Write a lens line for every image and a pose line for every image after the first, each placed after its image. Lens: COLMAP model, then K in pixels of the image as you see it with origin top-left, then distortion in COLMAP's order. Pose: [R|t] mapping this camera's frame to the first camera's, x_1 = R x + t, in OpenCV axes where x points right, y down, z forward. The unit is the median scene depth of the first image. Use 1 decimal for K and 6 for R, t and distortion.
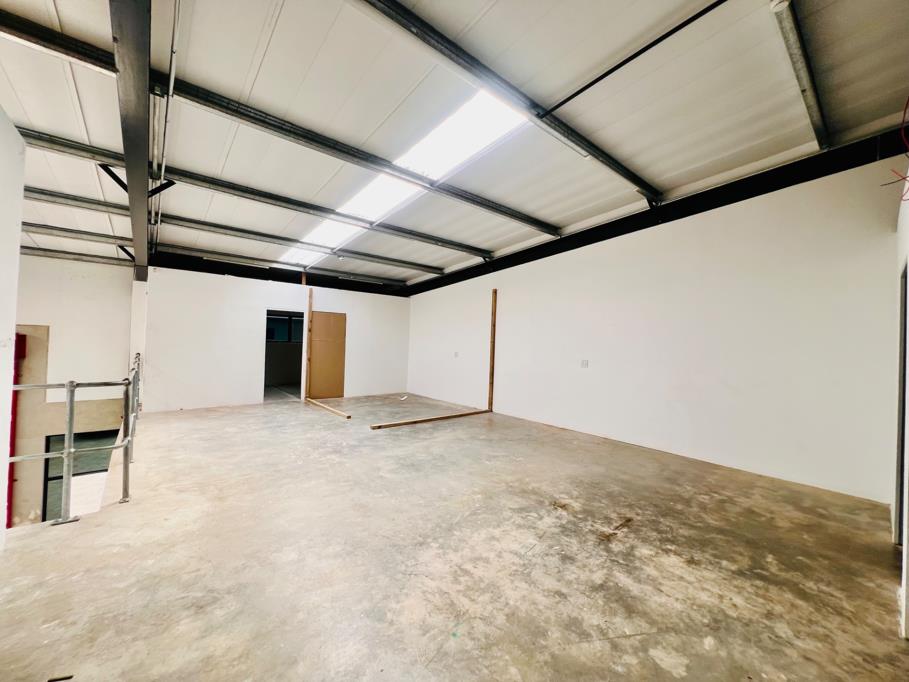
lens RADIAL K [[364.0, 0, 454.5], [0, 364.0, 341.0], [0, 0, 1]] dist [-0.002766, -0.000127]
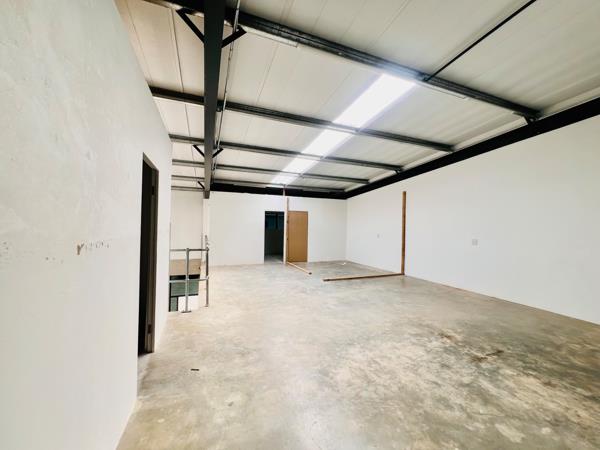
lens RADIAL K [[240.3, 0, 300.0], [0, 240.3, 225.0], [0, 0, 1]] dist [-0.002766, -0.000127]
pose [[0.947250, -0.018069, -0.319985, 0.039138], [0.014763, 0.999810, -0.012754, -0.000662], [0.320155, 0.007357, 0.947337, -0.112279]]
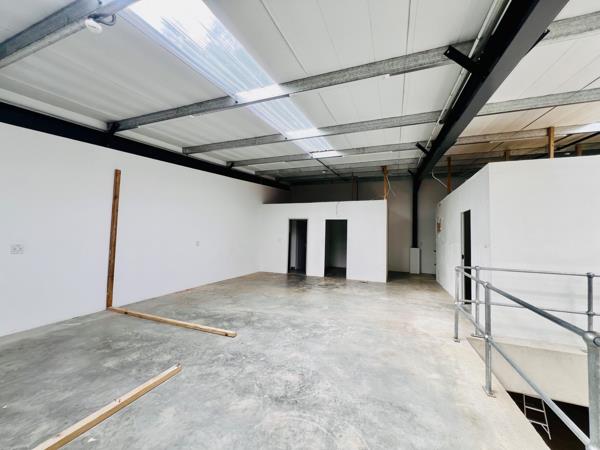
lens RADIAL K [[240.3, 0, 300.0], [0, 240.3, 225.0], [0, 0, 1]] dist [-0.002766, -0.000127]
pose [[-0.476972, -0.007142, 0.878890, -1.253966], [-0.044036, 0.998905, -0.015780, -0.035348], [-0.877815, -0.046229, -0.476764, 1.789730]]
